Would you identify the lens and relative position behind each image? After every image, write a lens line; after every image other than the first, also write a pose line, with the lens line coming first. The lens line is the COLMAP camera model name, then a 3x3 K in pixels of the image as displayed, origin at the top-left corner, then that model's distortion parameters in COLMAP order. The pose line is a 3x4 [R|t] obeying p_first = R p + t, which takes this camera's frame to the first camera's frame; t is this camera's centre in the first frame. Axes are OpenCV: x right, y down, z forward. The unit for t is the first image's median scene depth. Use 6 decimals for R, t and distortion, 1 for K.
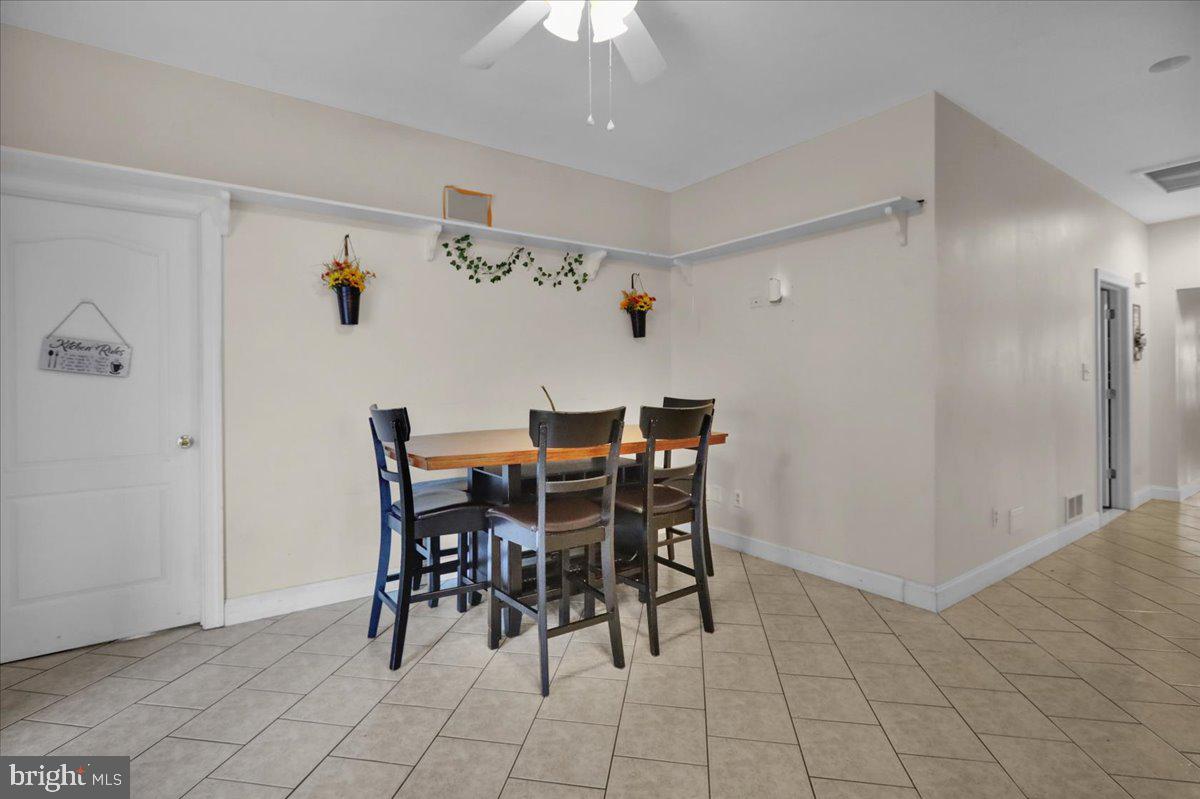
lens RADIAL K [[552.6, 0, 583.1], [0, 552.6, 383.7], [0, 0, 1]] dist [-0.004895, 0.002286]
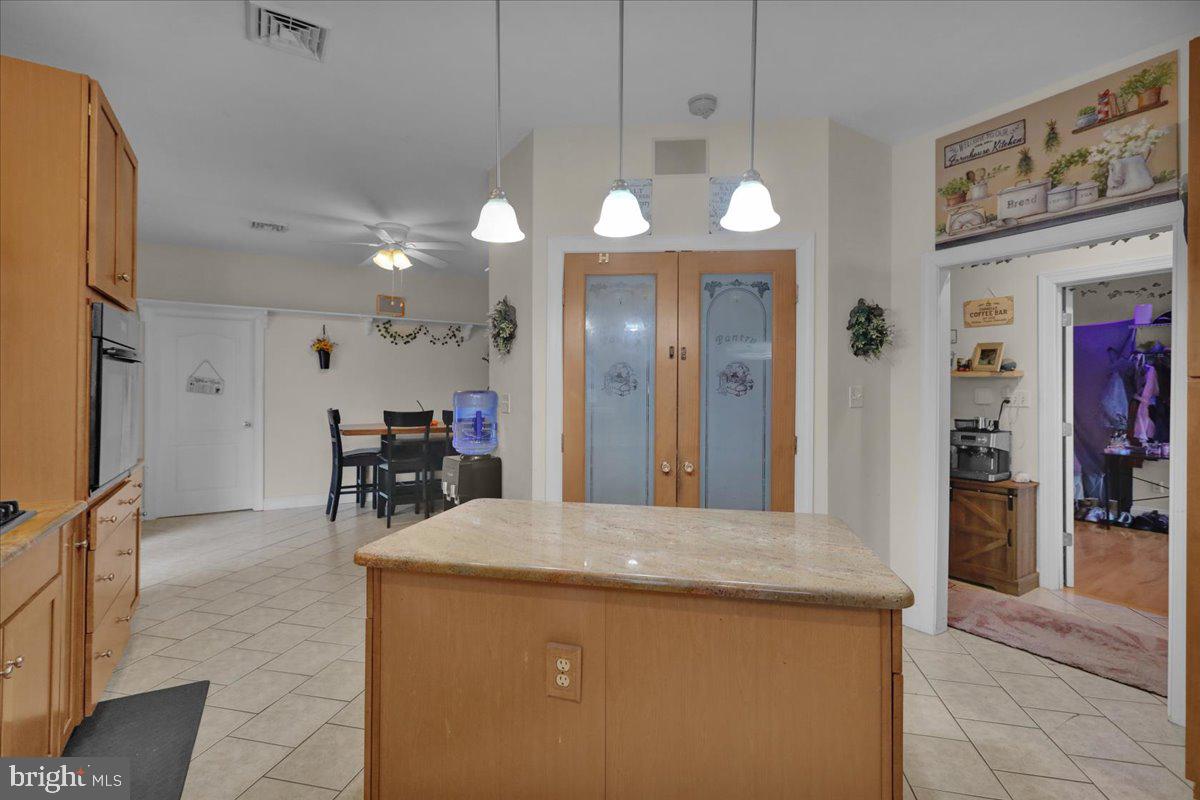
lens RADIAL K [[552.6, 0, 589.7], [0, 552.6, 395.1], [0, 0, 1]] dist [-0.004895, 0.002286]
pose [[0.998273, 0.010397, -0.057819, 0.591482], [-0.010373, 0.999946, 0.000726, -0.020006], [0.057824, -0.000125, 0.998327, -0.859048]]
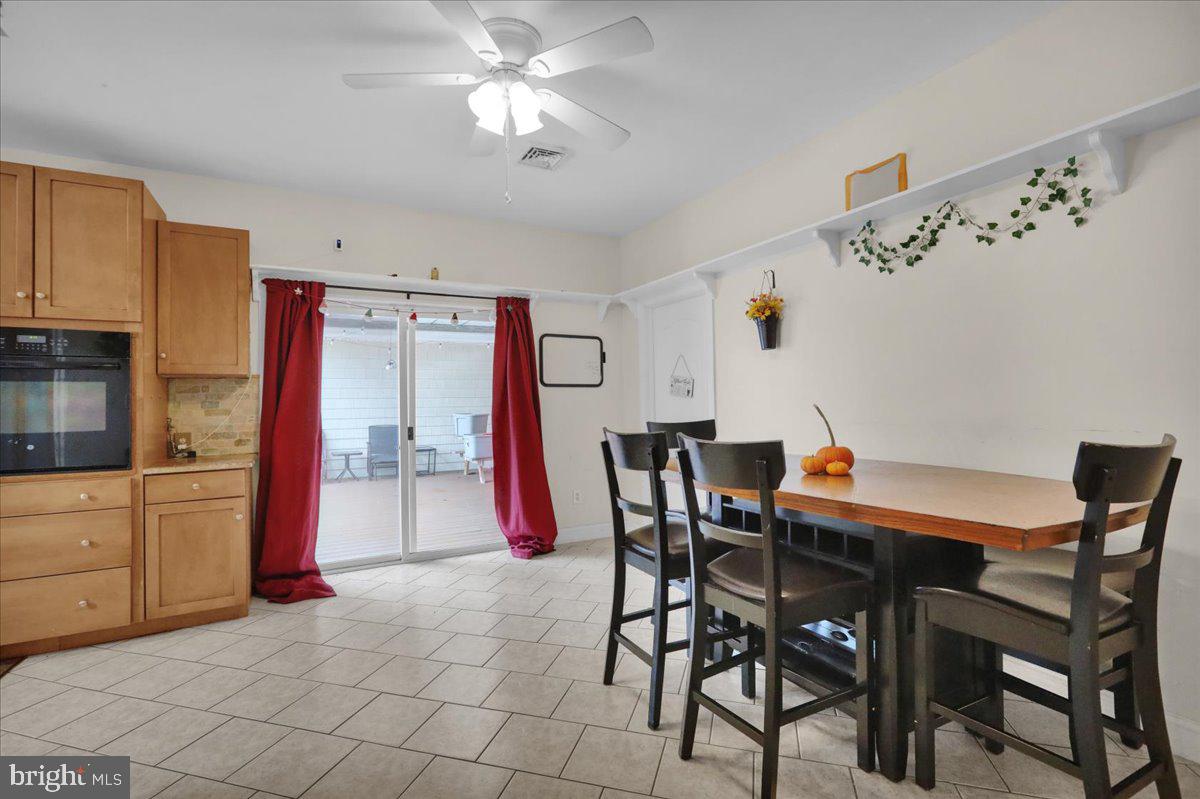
lens RADIAL K [[552.6, 0, 588.2], [0, 552.6, 398.6], [0, 0, 1]] dist [-0.004895, 0.002286]
pose [[-0.134186, -0.001631, -0.990955, 0.657064], [0.004723, 0.999986, -0.002285, -0.005408], [0.990945, -0.004987, -0.134176, 0.693719]]
